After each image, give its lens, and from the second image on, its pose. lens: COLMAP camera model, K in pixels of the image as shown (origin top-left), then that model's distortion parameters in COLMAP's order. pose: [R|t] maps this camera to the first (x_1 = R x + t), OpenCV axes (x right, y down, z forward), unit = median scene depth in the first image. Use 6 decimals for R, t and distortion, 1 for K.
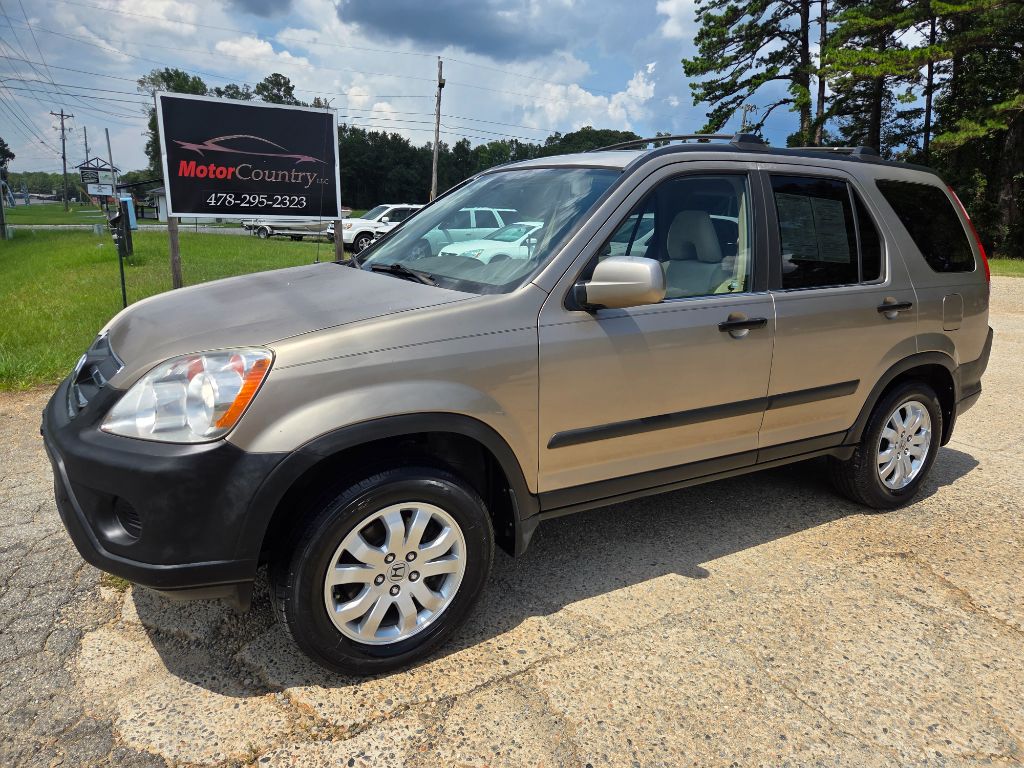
lens RADIAL K [[689.5, 0, 507.4], [0, 689.5, 377.4], [0, 0, 1]] dist [0.059380, -0.043432]
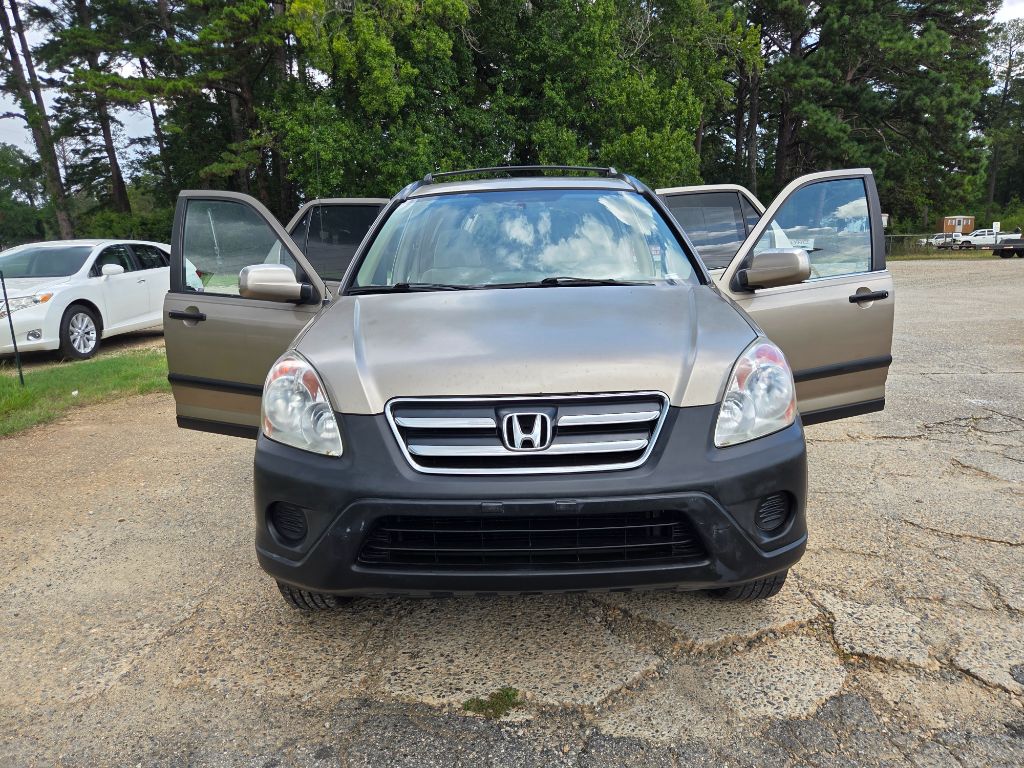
lens RADIAL K [[672.9, 0, 512.0], [0, 672.9, 384.0], [0, 0, 1]] dist [0.027054, -0.006108]
pose [[0.528353, -0.208247, 0.823090, -1.096585], [0.220282, 0.969878, 0.103984, -0.140096], [-0.819951, 0.126372, 0.558311, 0.503711]]
